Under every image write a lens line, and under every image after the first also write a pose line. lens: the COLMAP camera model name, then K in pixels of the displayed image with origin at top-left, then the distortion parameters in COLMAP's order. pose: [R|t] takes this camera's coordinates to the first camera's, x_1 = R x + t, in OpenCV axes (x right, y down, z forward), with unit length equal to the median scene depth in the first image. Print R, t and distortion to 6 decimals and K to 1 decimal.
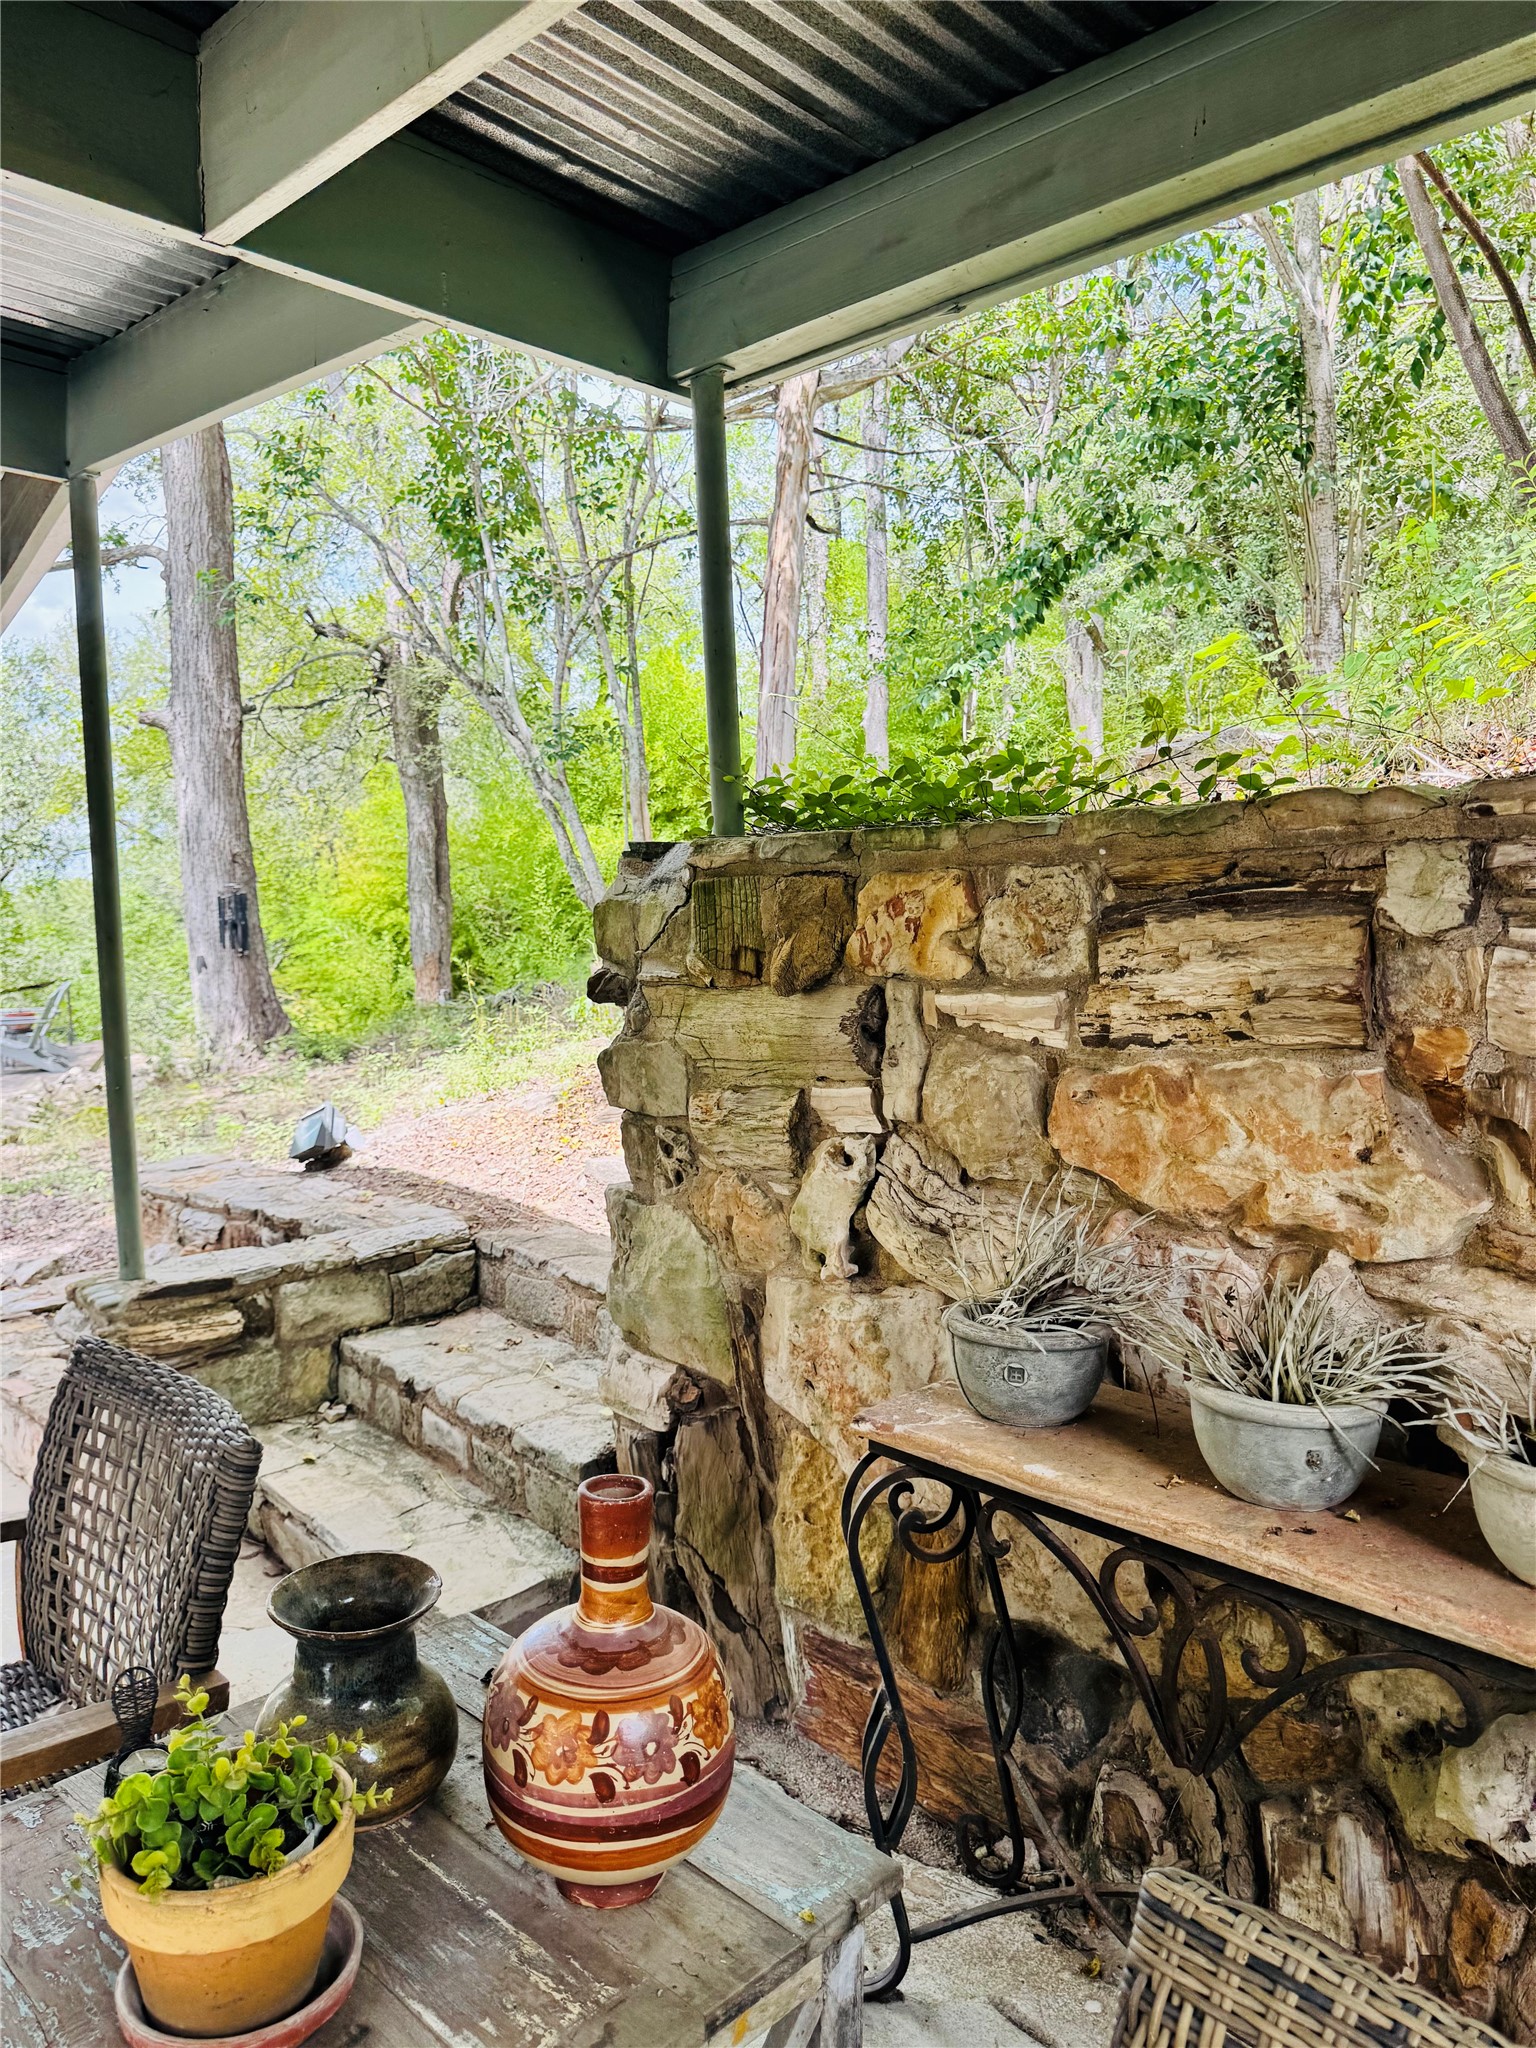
lens RADIAL K [[1441.3, 0, 765.5], [0, 1441.3, 1024.9], [0, 0, 1]] dist [0.038752, -0.002784]
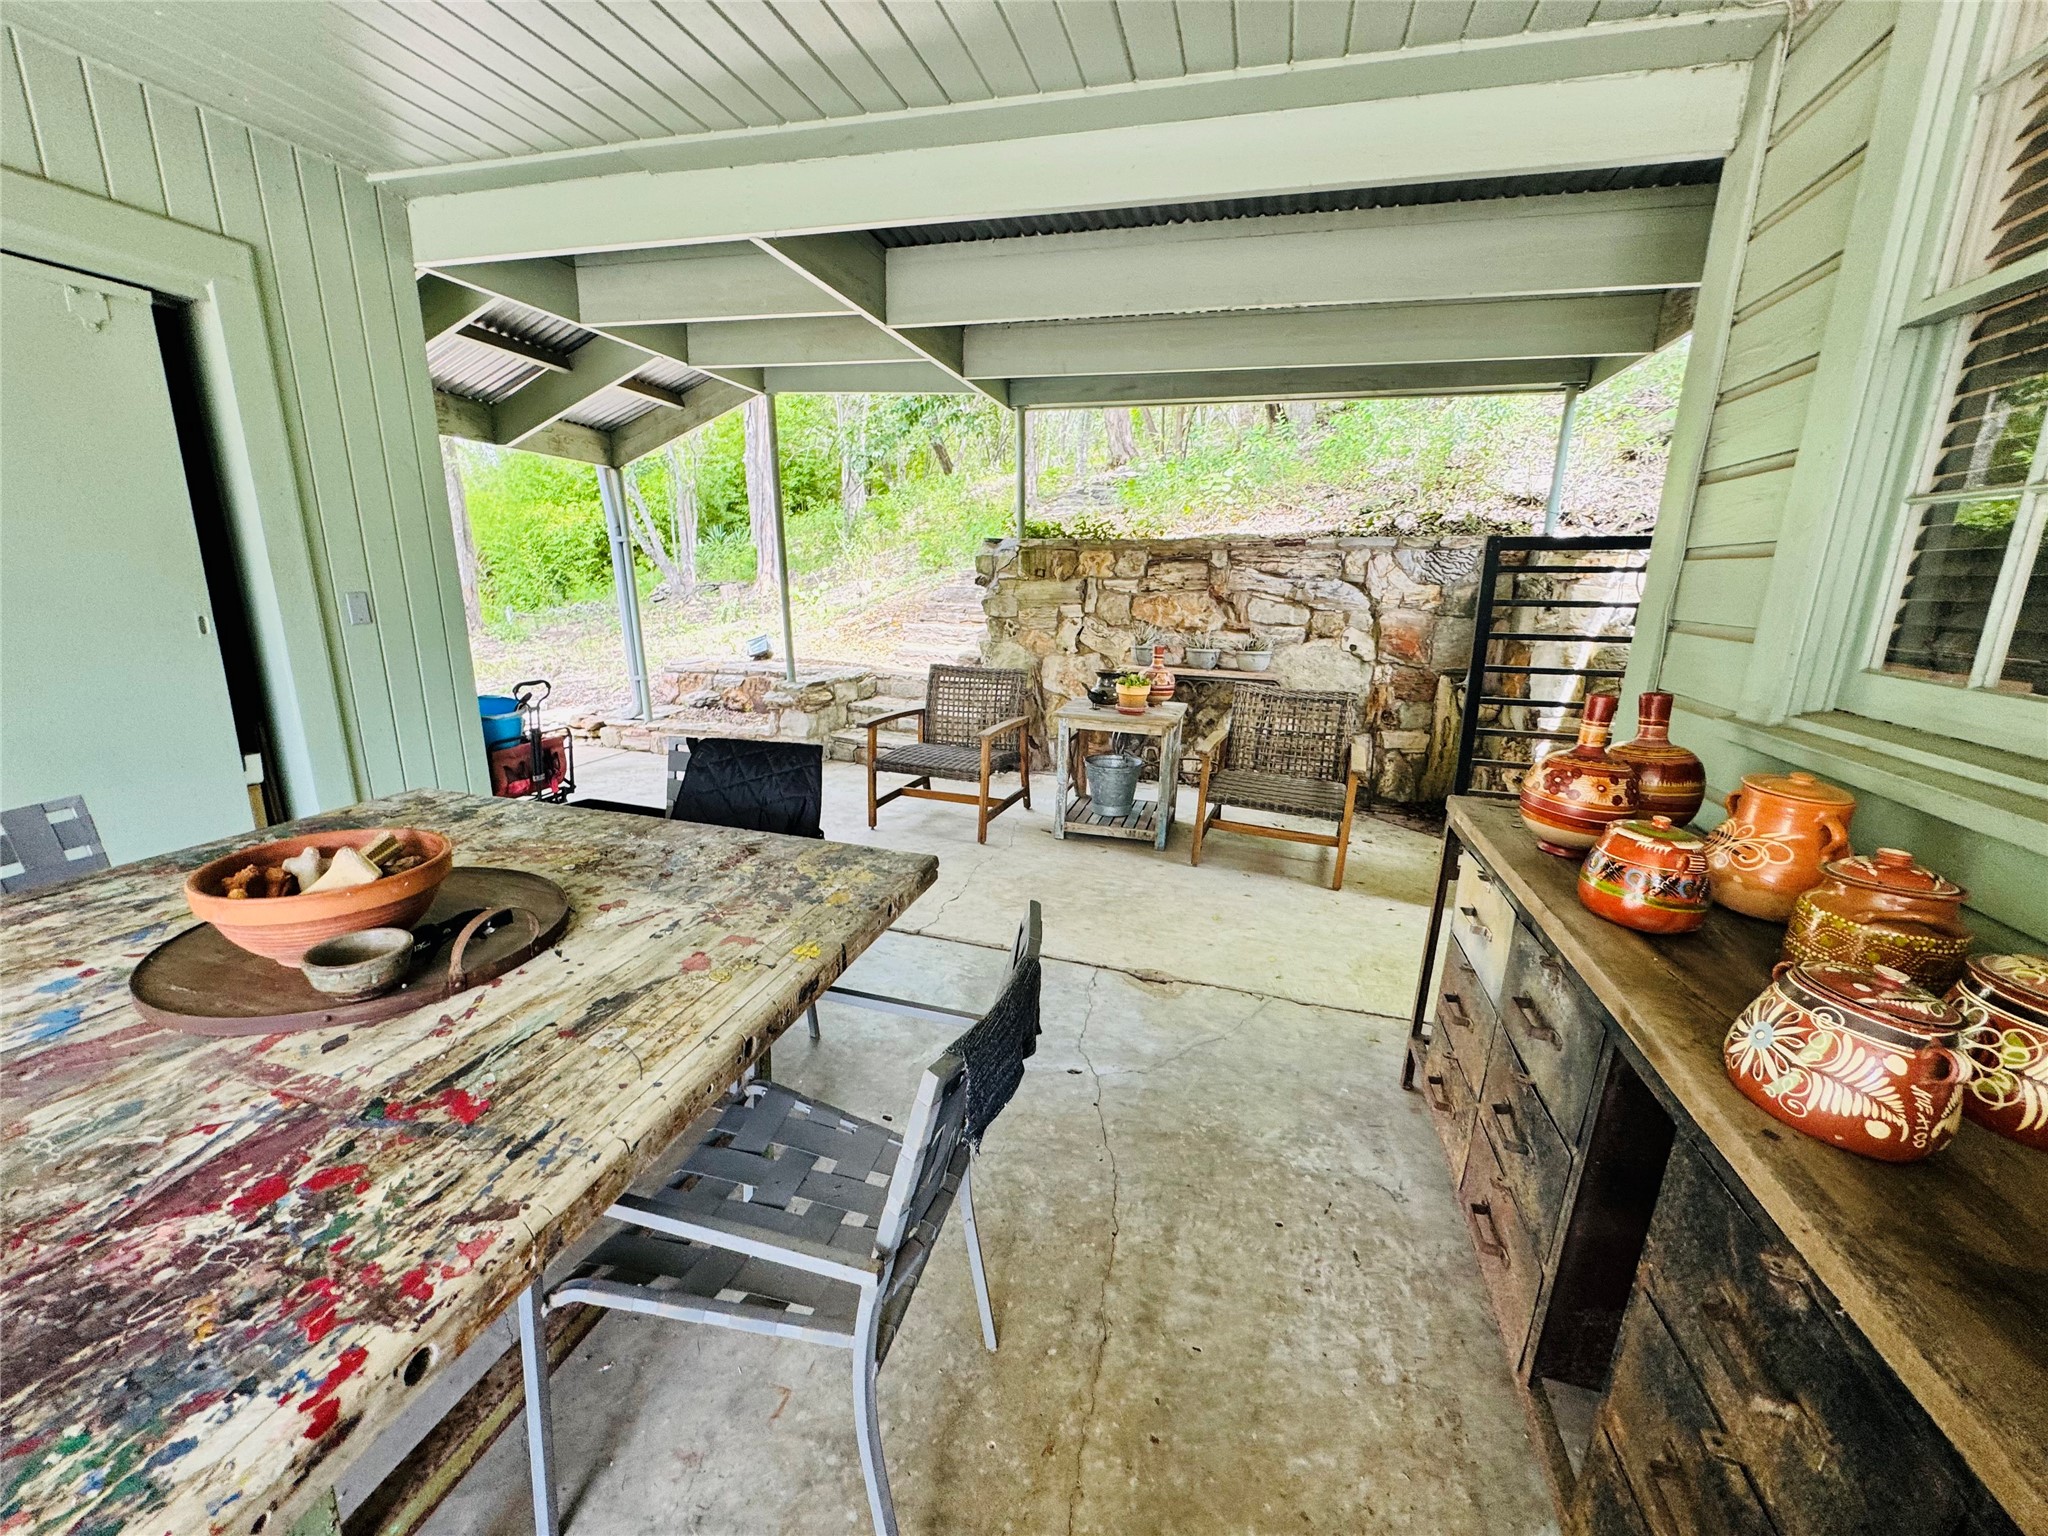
lens RADIAL K [[825.1, 0, 1026.9], [0, 825.1, 767.2], [0, 0, 1]] dist [0.003690, 0.000076]
pose [[0.882920, -0.080144, 0.462633, -1.131361], [0.009716, 0.988232, 0.152652, 0.134047], [-0.469423, -0.130285, 0.873309, -0.979739]]
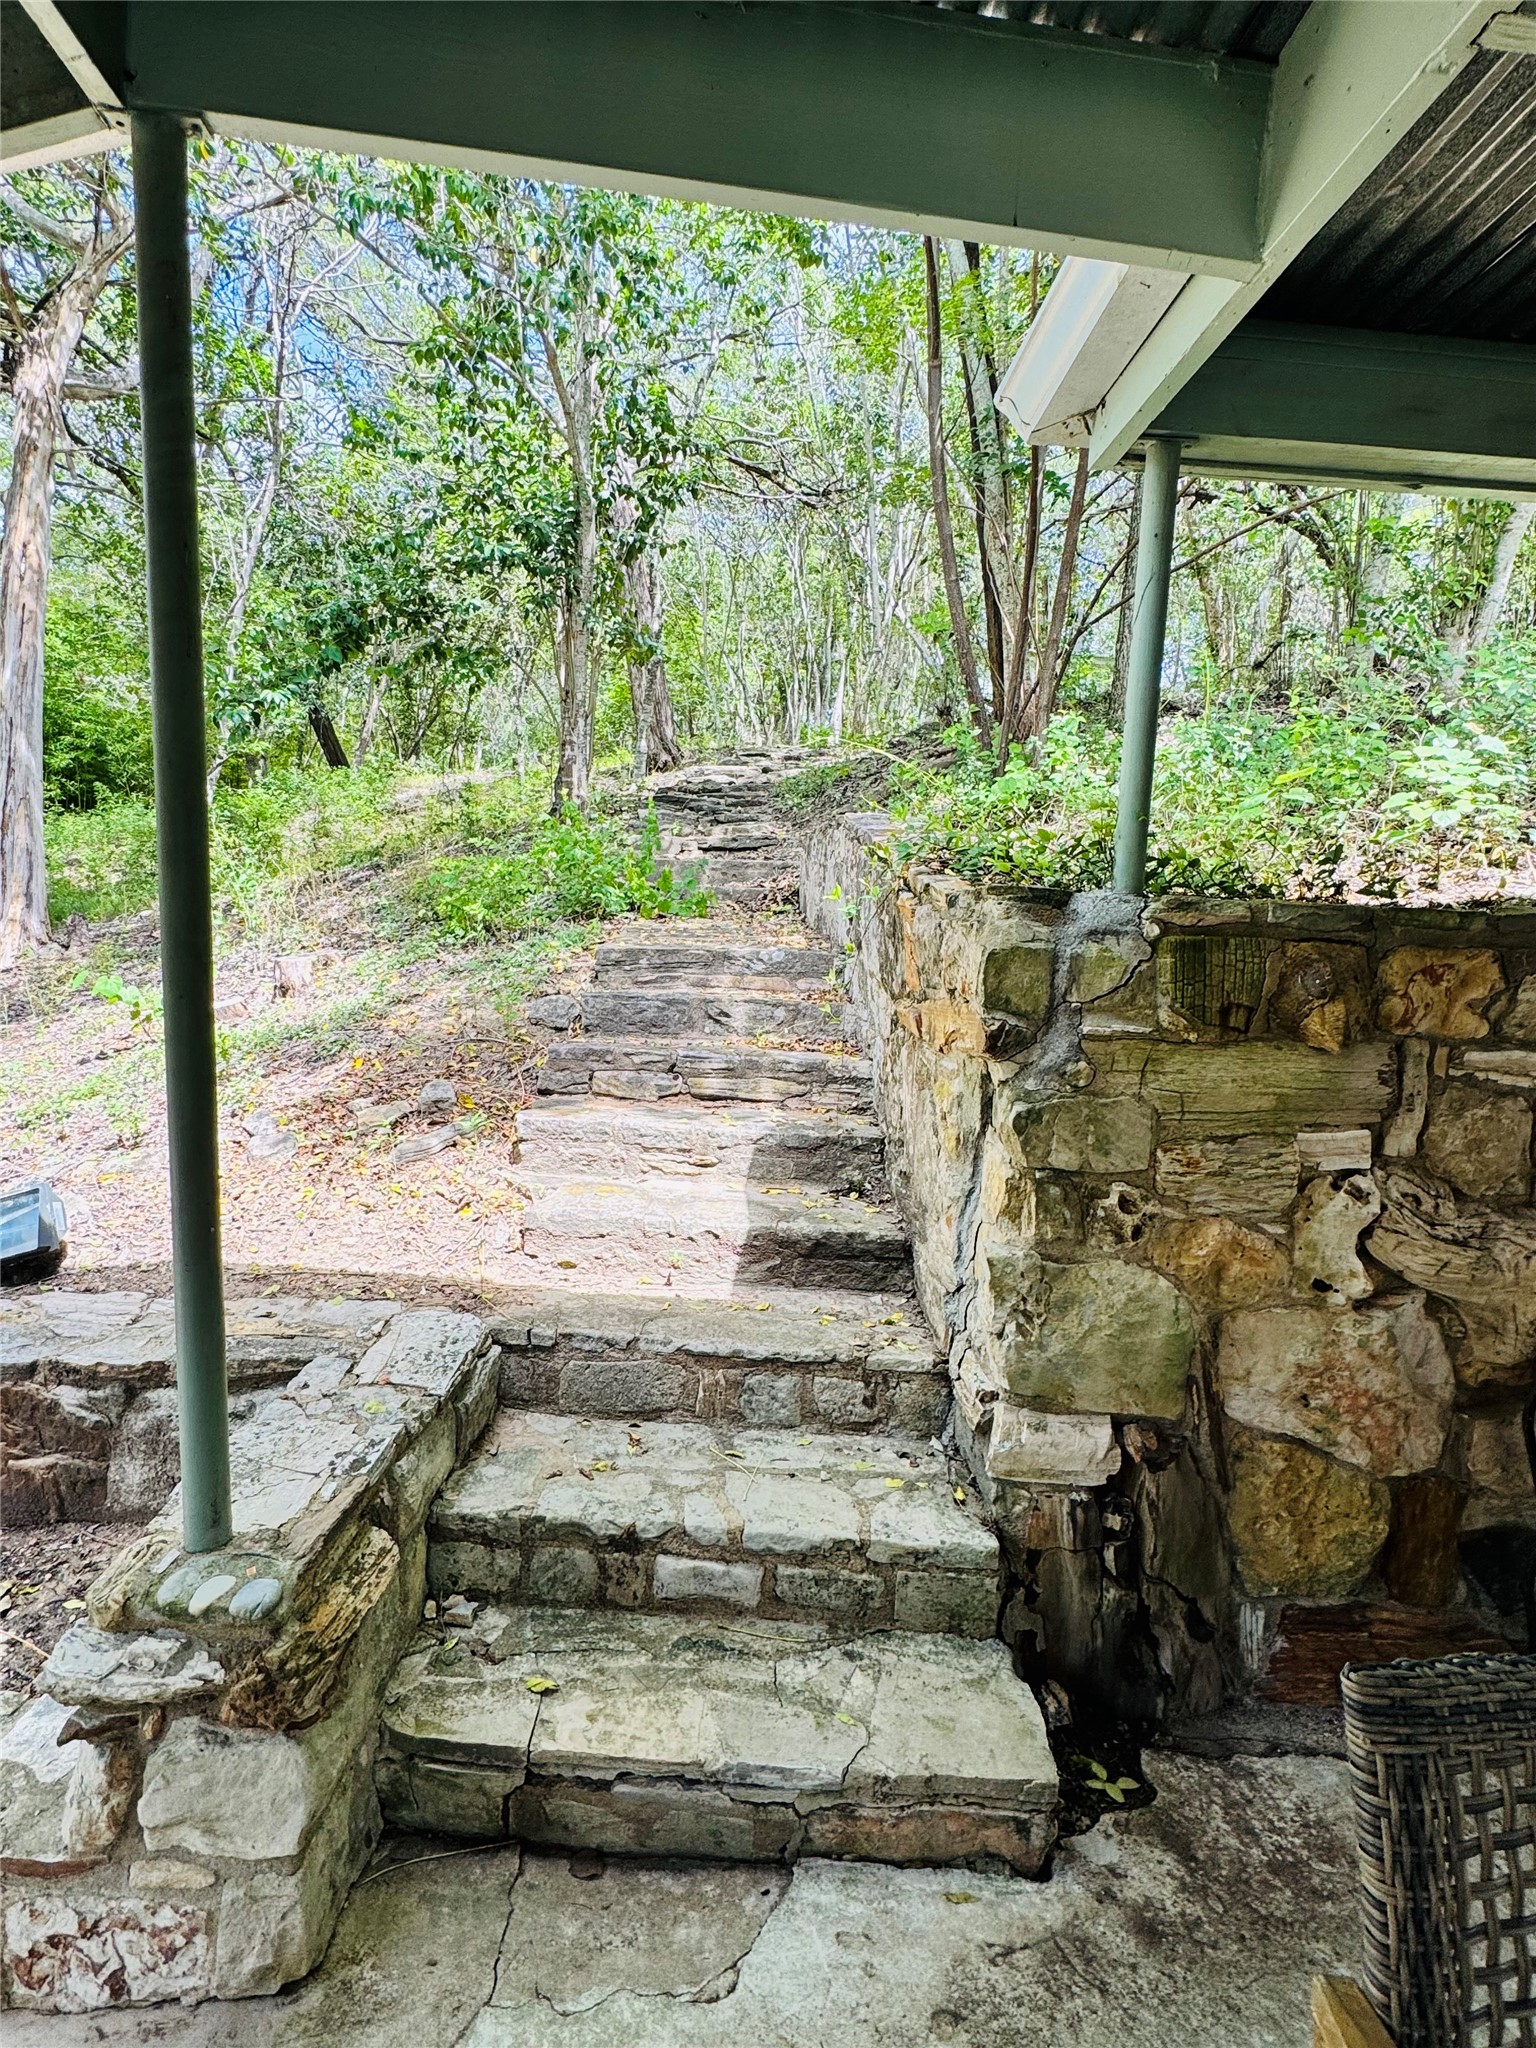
lens RADIAL K [[1036.5, 0, 771.9], [0, 1036.5, 1028.5], [0, 0, 1]] dist [-0.017290, -0.000254]
pose [[0.669593, -0.027703, 0.742211, -0.832487], [0.005980, 0.999473, 0.031911, -0.065463], [-0.742704, -0.016929, 0.669406, 0.777503]]
